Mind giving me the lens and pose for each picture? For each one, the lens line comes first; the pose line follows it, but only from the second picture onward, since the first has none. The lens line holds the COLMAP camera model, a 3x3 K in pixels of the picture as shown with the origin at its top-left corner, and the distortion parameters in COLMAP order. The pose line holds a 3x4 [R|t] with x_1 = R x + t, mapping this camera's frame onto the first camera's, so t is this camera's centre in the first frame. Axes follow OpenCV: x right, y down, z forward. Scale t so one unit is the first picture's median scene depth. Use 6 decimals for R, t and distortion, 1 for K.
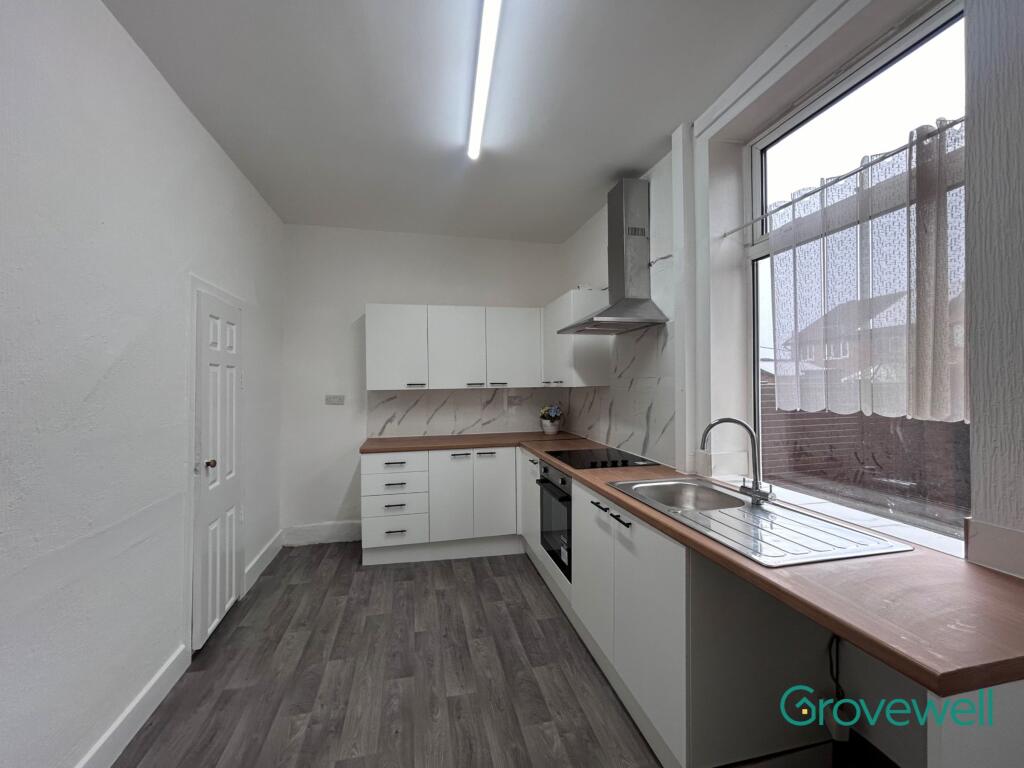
lens RADIAL K [[414.5, 0, 511.5], [0, 414.5, 382.8], [0, 0, 1]] dist [-0.001396, 0.000162]
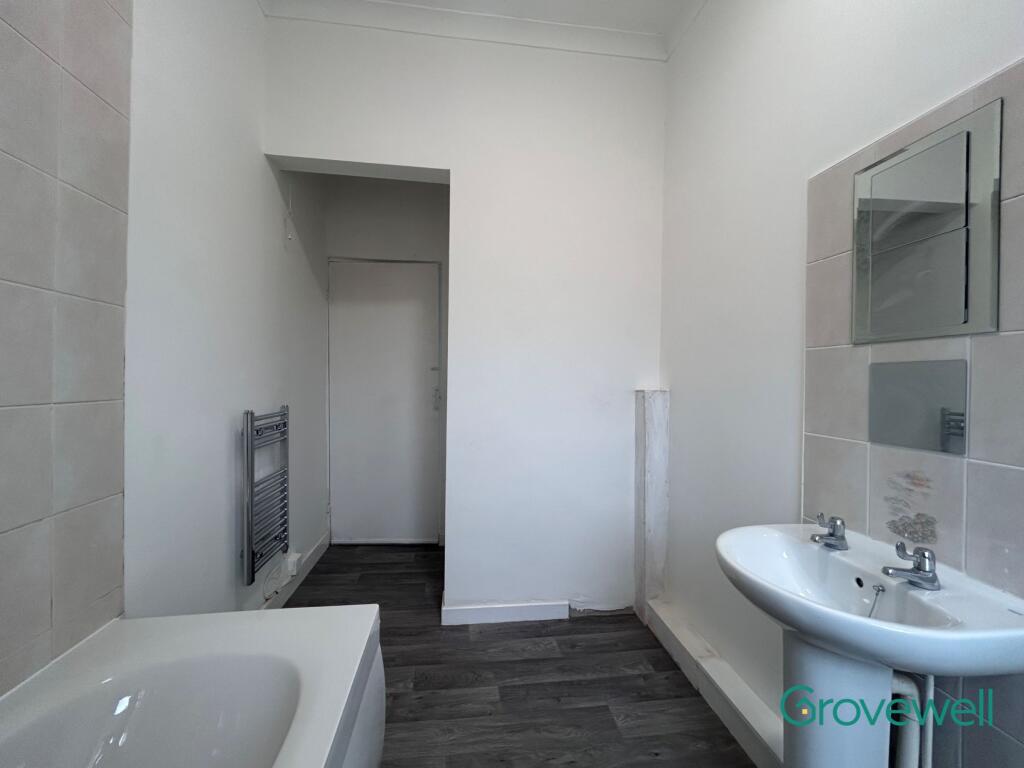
lens RADIAL K [[414.5, 0, 503.5], [0, 414.5, 379.5], [0, 0, 1]] dist [-0.001396, 0.000162]
pose [[-0.118344, 0.017439, -0.992820, 0.864277], [-0.004207, 0.999828, 0.018064, 0.088129], [0.992964, 0.006315, -0.118250, 1.149628]]
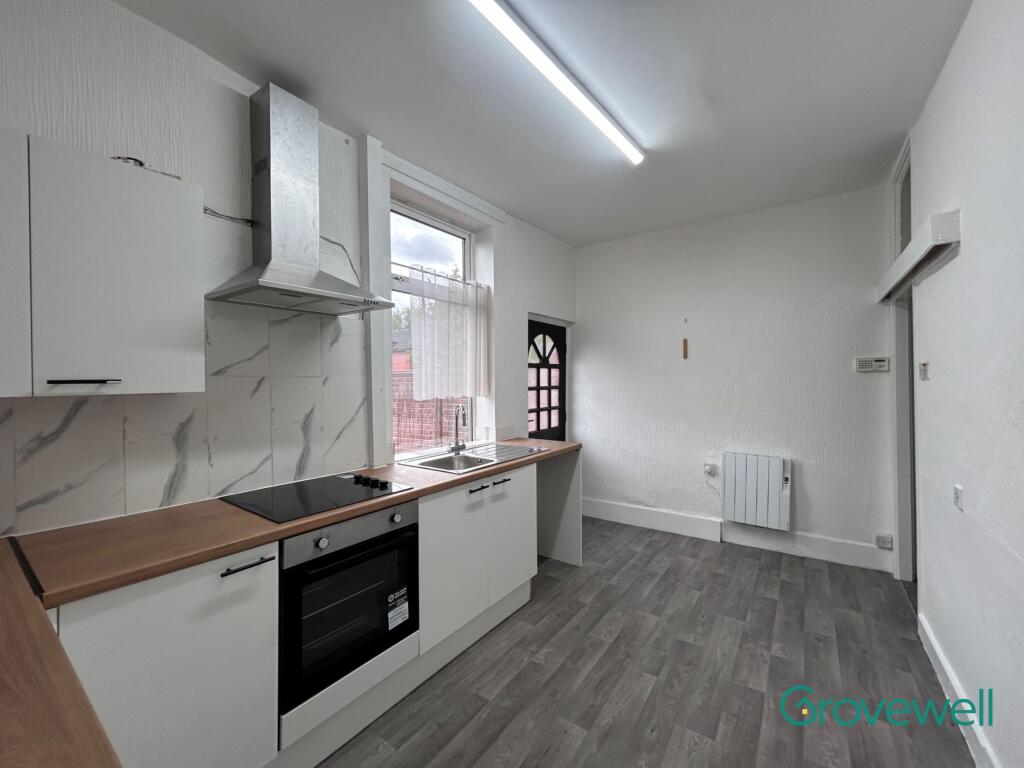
lens RADIAL K [[414.5, 0, 512.0], [0, 414.5, 384.2], [0, 0, 1]] dist [-0.001396, 0.000162]
pose [[-0.663572, 0.004939, 0.748096, -0.680359], [0.008014, 0.999968, 0.000508, 0.005829], [-0.748070, 0.006332, -0.663590, 1.618573]]
